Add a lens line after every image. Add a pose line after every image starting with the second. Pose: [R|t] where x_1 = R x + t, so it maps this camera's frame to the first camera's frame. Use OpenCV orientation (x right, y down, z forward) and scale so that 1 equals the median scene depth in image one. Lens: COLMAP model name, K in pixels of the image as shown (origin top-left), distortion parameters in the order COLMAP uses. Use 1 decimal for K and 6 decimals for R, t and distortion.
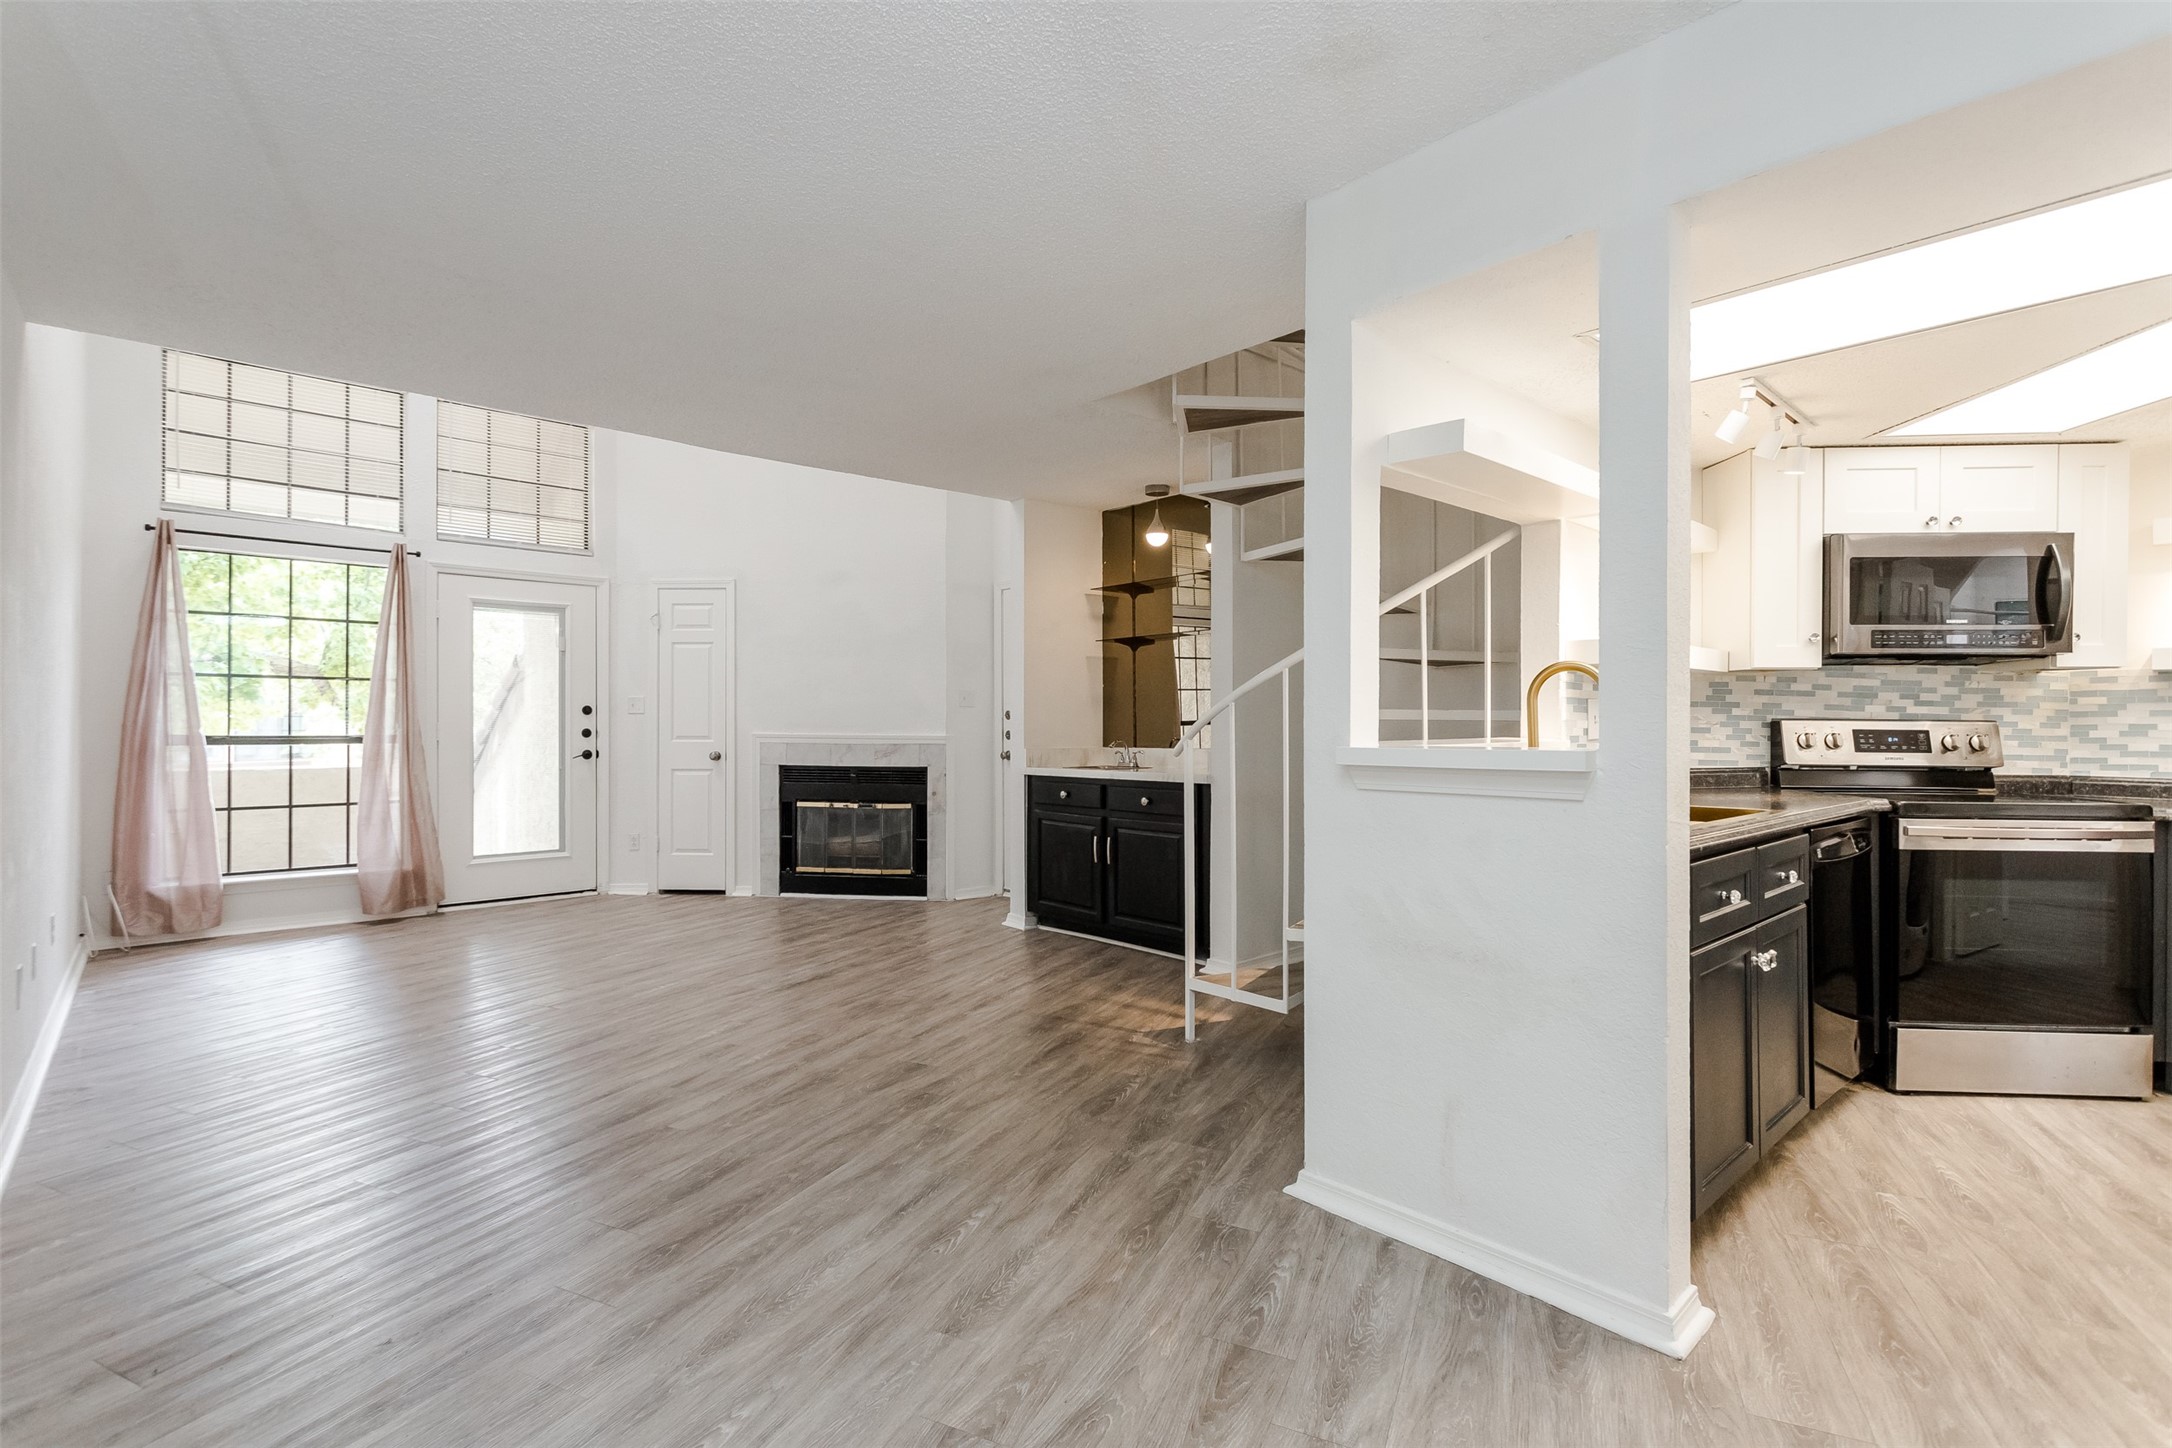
lens RADIAL K [[1004.7, 0, 1073.1], [0, 1004.7, 719.8], [0, 0, 1]] dist [-0.004451, -0.000279]
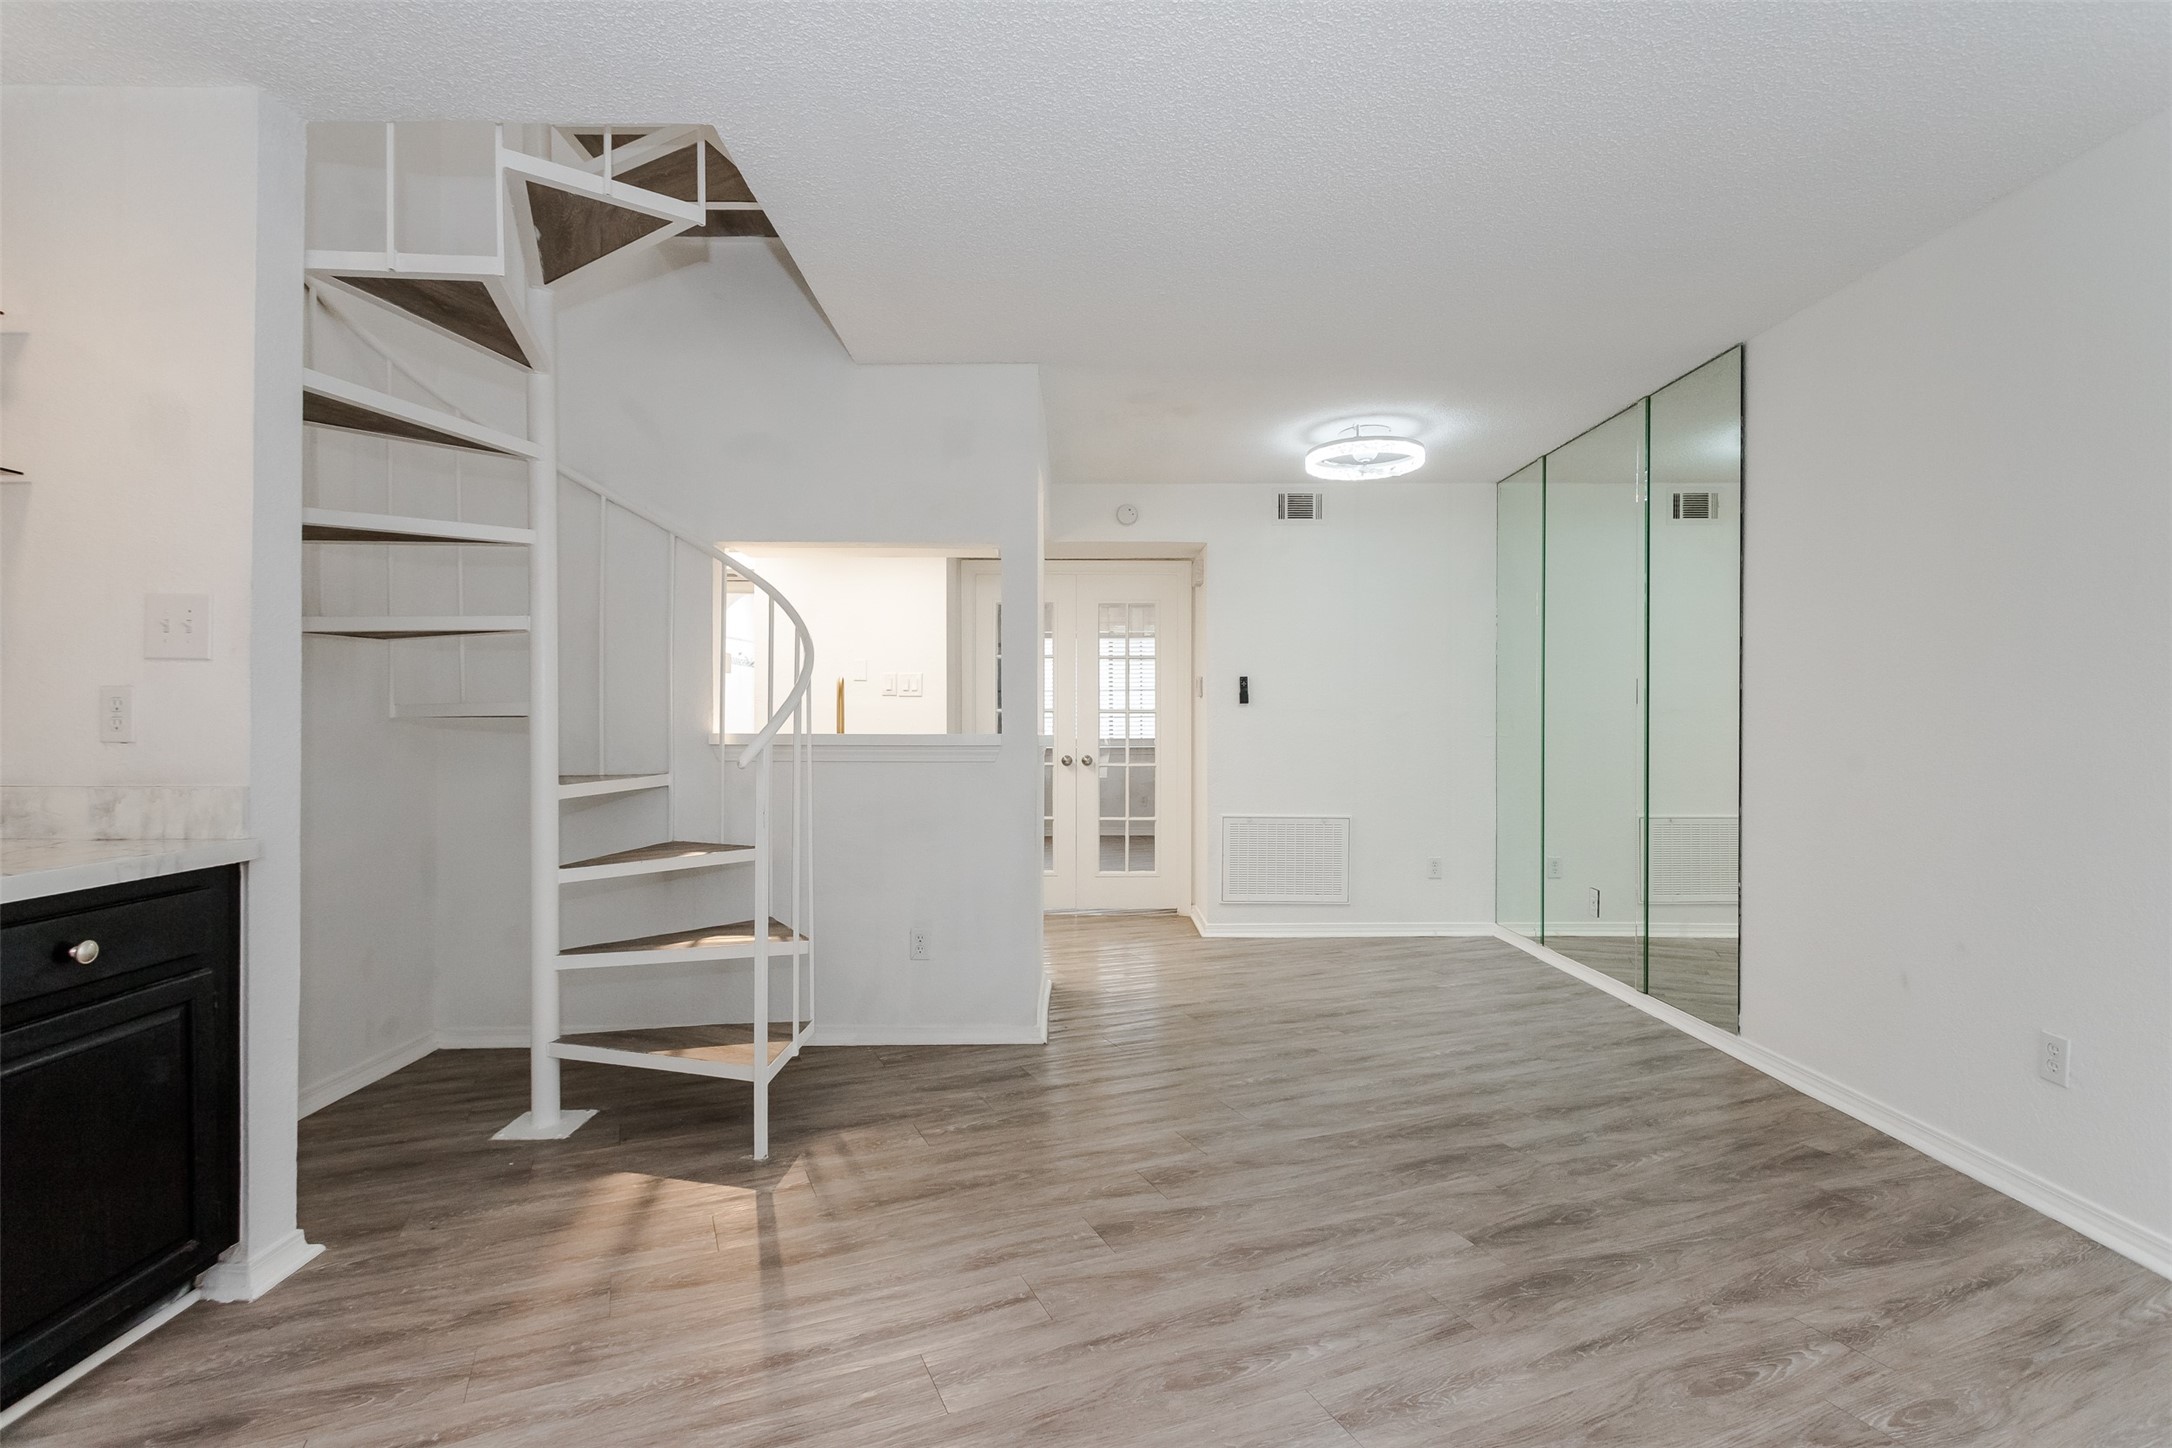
lens RADIAL K [[1053.5, 0, 1066.7], [0, 1053.5, 730.6], [0, 0, 1]] dist [0.002408, 0.000785]
pose [[-0.743610, -0.008478, 0.668560, -0.411518], [-0.004169, 0.999959, 0.008044, 0.002975], [-0.668601, 0.003194, -0.743614, 1.050665]]
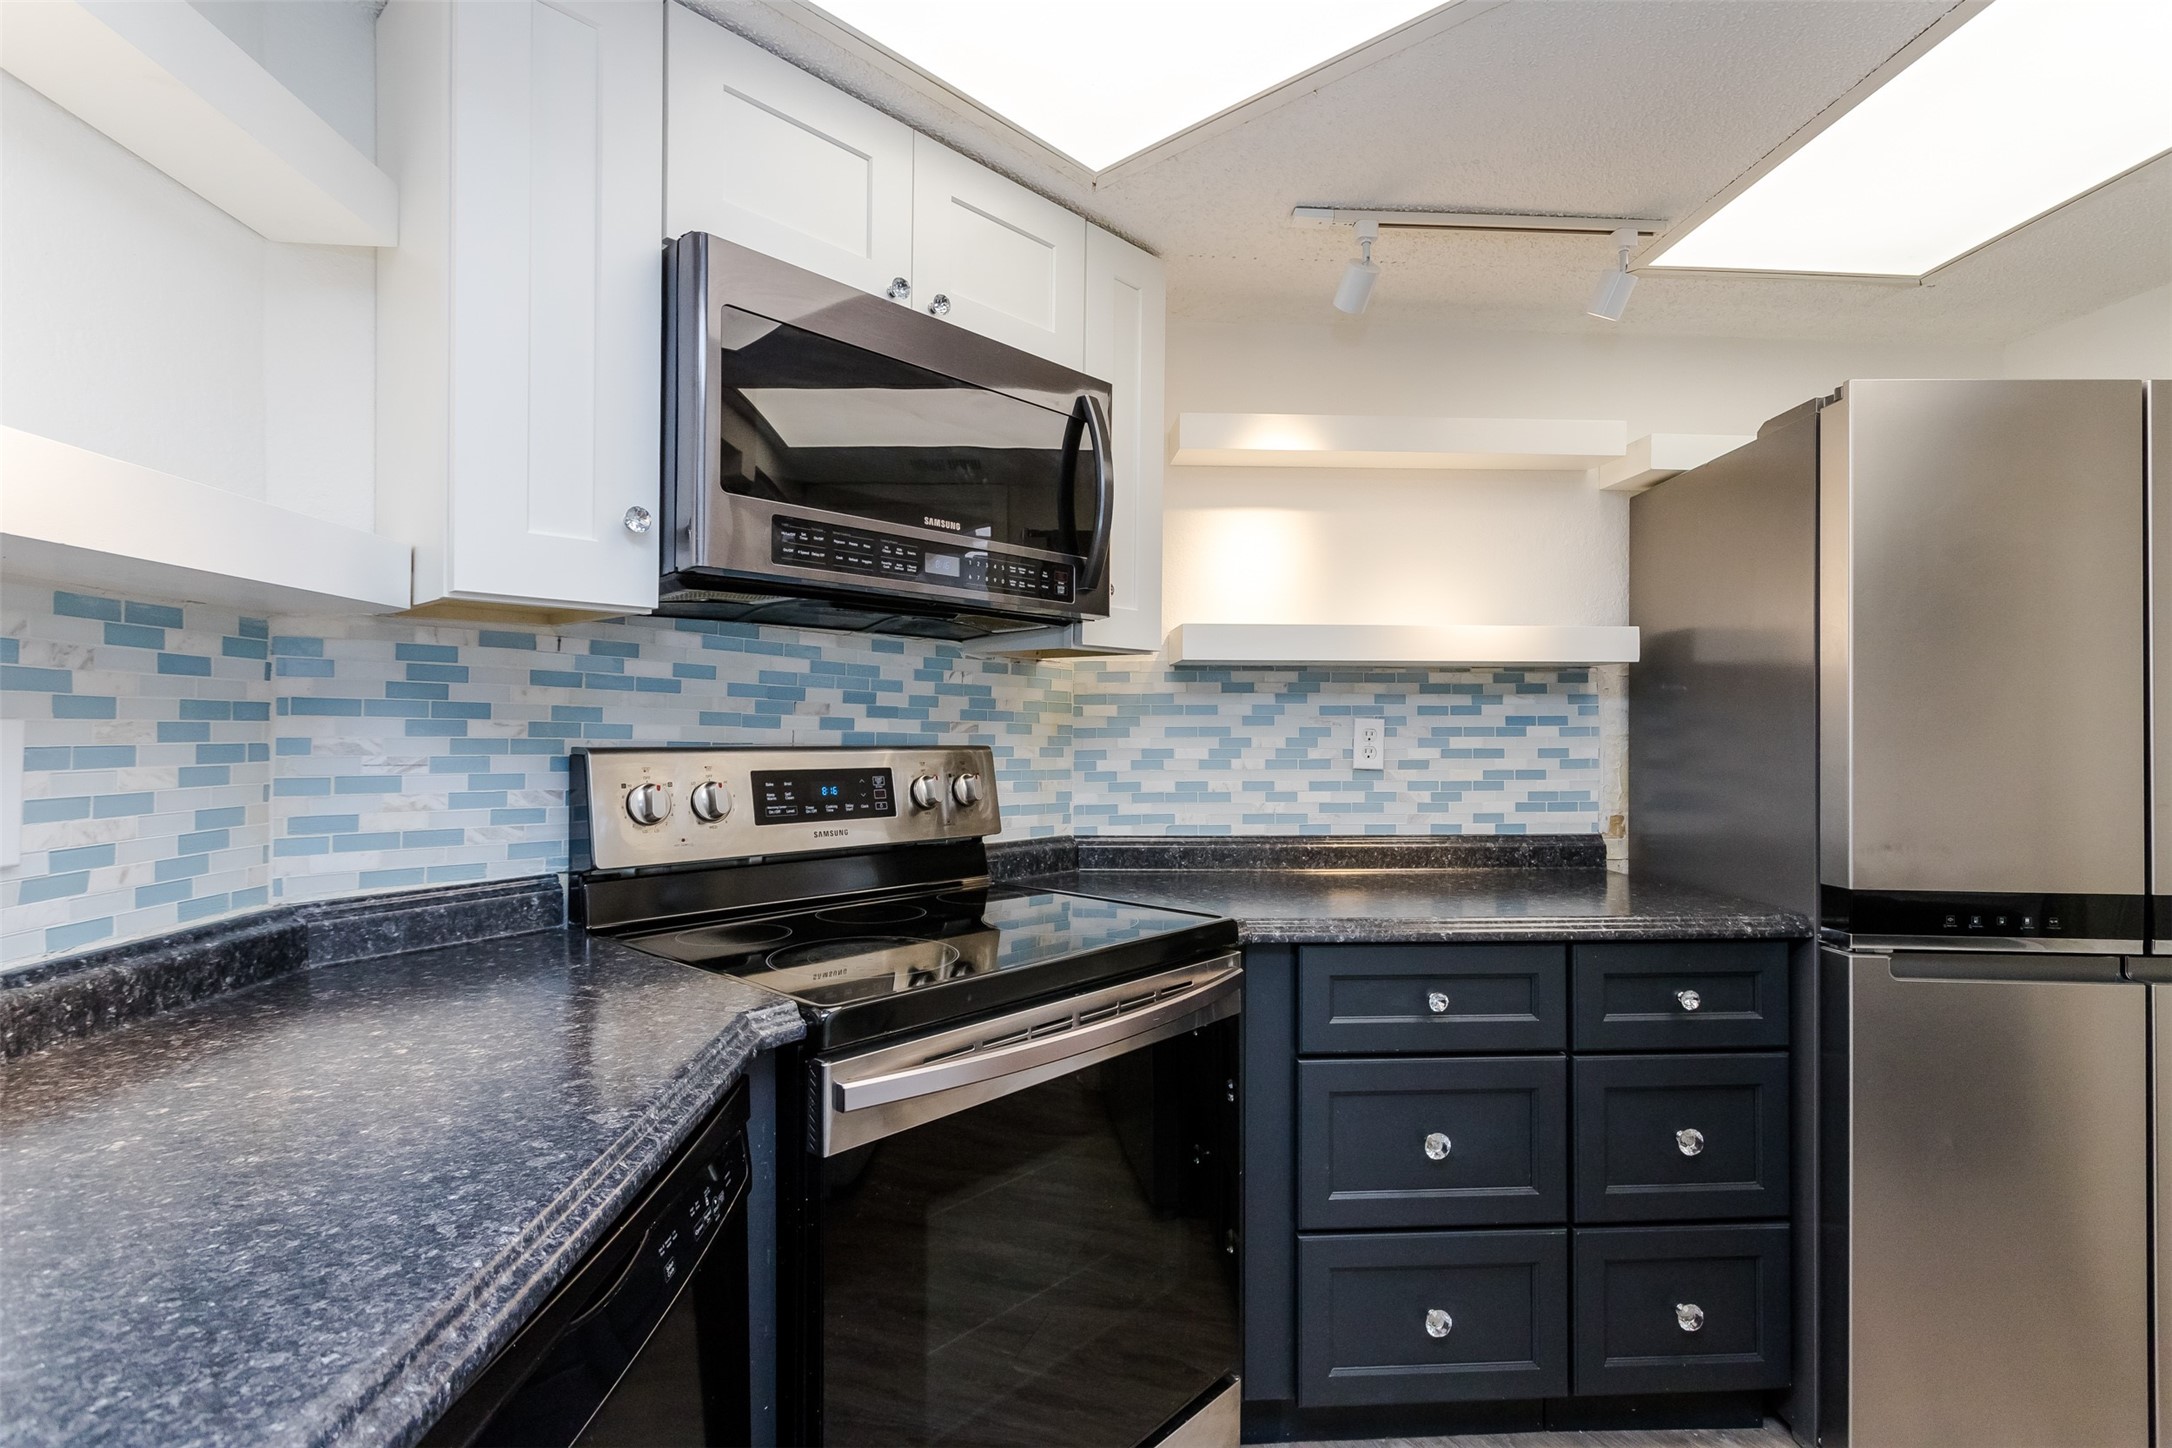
lens RADIAL K [[1039.4, 0, 1078.7], [0, 1039.4, 719.3], [0, 0, 1]] dist [-0.000114, 0.000903]
pose [[0.629331, 0.005399, 0.777119, 0.388164], [-0.000974, 0.999981, -0.006158, -0.007422], [-0.777137, 0.003118, 0.629324, 0.456338]]
